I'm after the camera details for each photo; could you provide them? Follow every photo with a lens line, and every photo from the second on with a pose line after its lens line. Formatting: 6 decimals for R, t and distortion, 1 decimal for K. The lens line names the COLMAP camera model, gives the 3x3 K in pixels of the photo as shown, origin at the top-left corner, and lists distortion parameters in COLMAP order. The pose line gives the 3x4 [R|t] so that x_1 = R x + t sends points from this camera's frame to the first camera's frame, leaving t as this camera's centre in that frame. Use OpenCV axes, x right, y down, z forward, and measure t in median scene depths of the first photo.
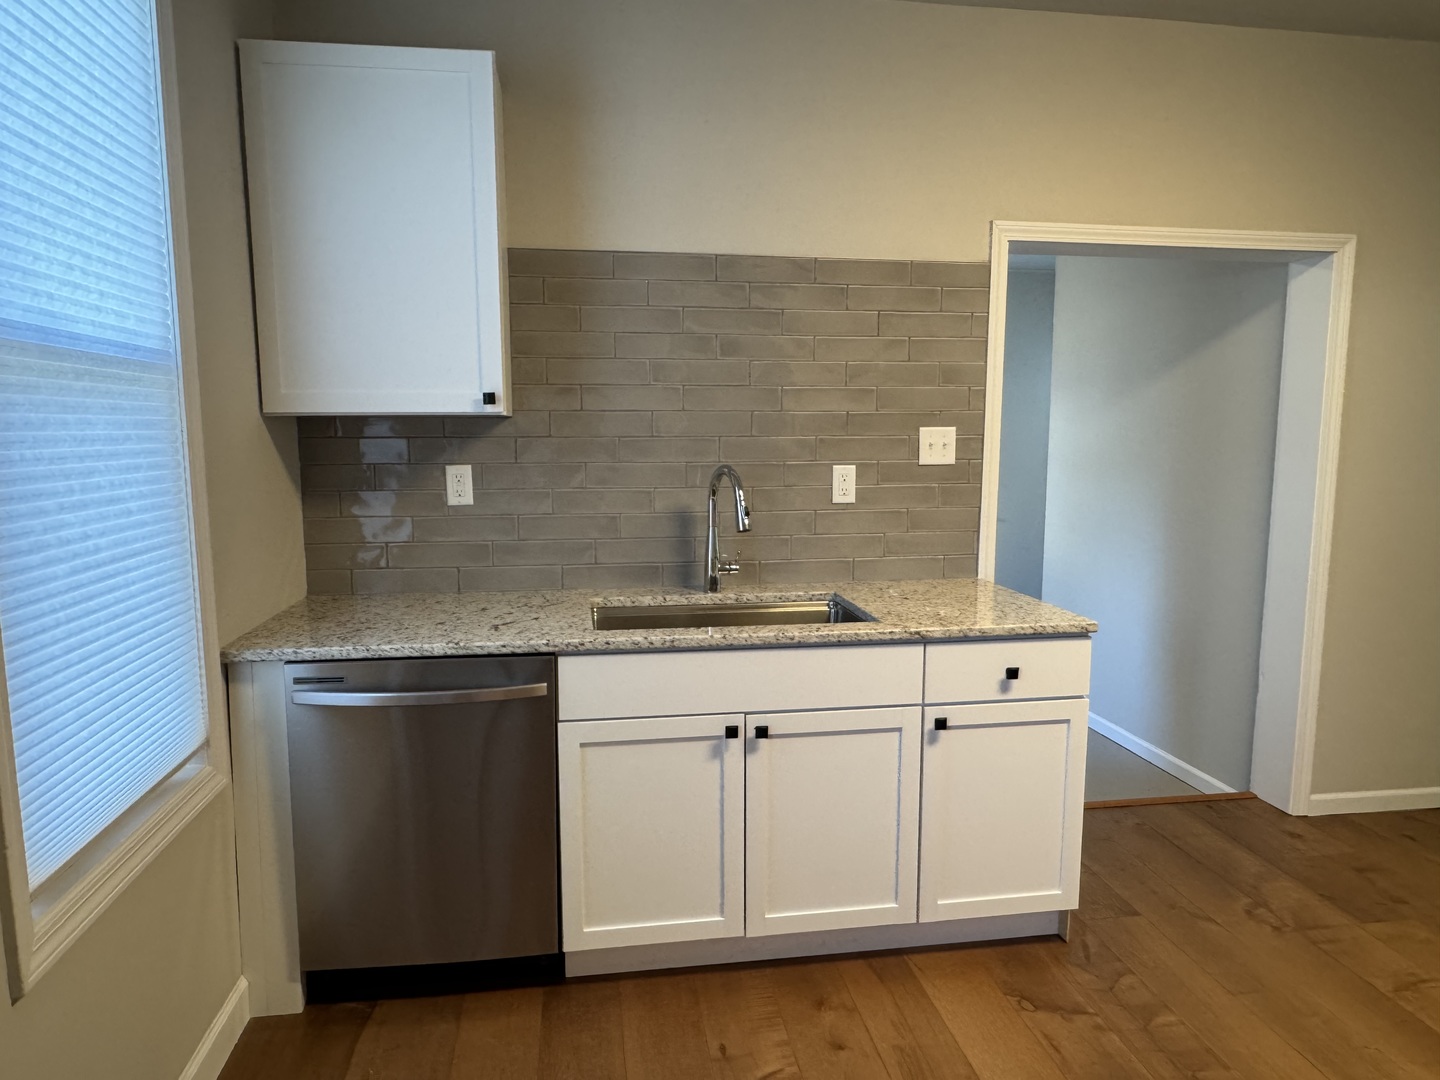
lens RADIAL K [[915.4, 0, 712.5], [0, 915.4, 543.8], [0, 0, 1]] dist [-0.006045, 0.002054]
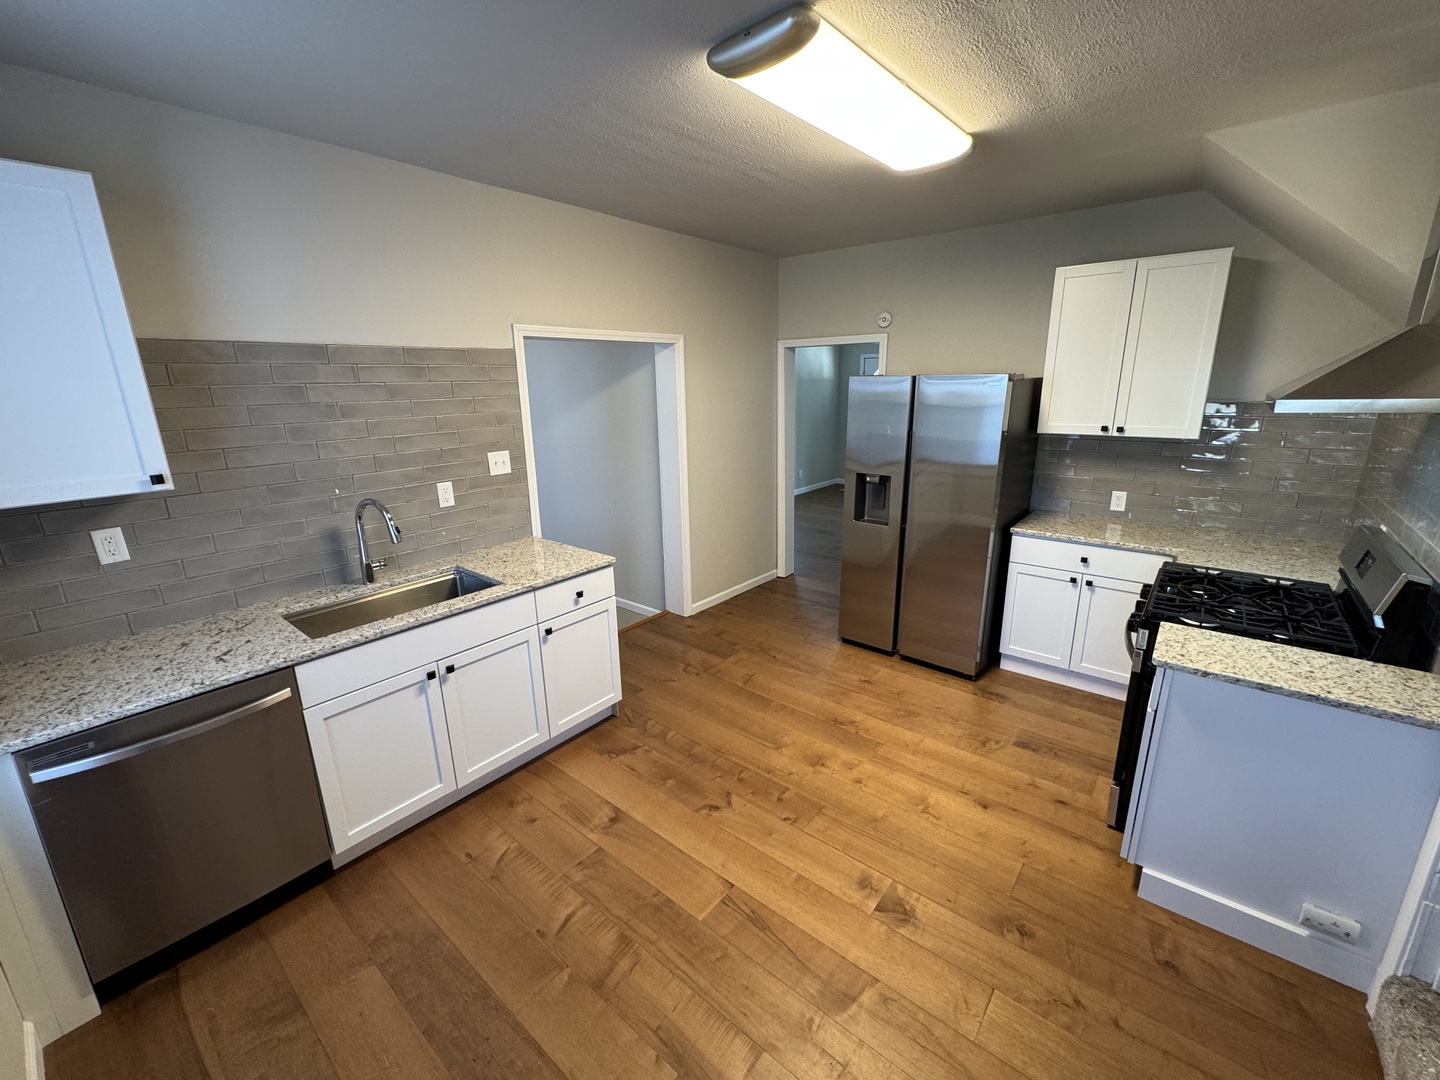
lens RADIAL K [[589.6, 0, 716.8], [0, 589.6, 536.9], [0, 0, 1]] dist [-0.003018, 0.000119]
pose [[0.746506, -0.184053, 0.639416, -0.201365], [0.100468, 0.981143, 0.165122, -0.137624], [-0.657750, -0.059024, 0.750920, -0.074324]]
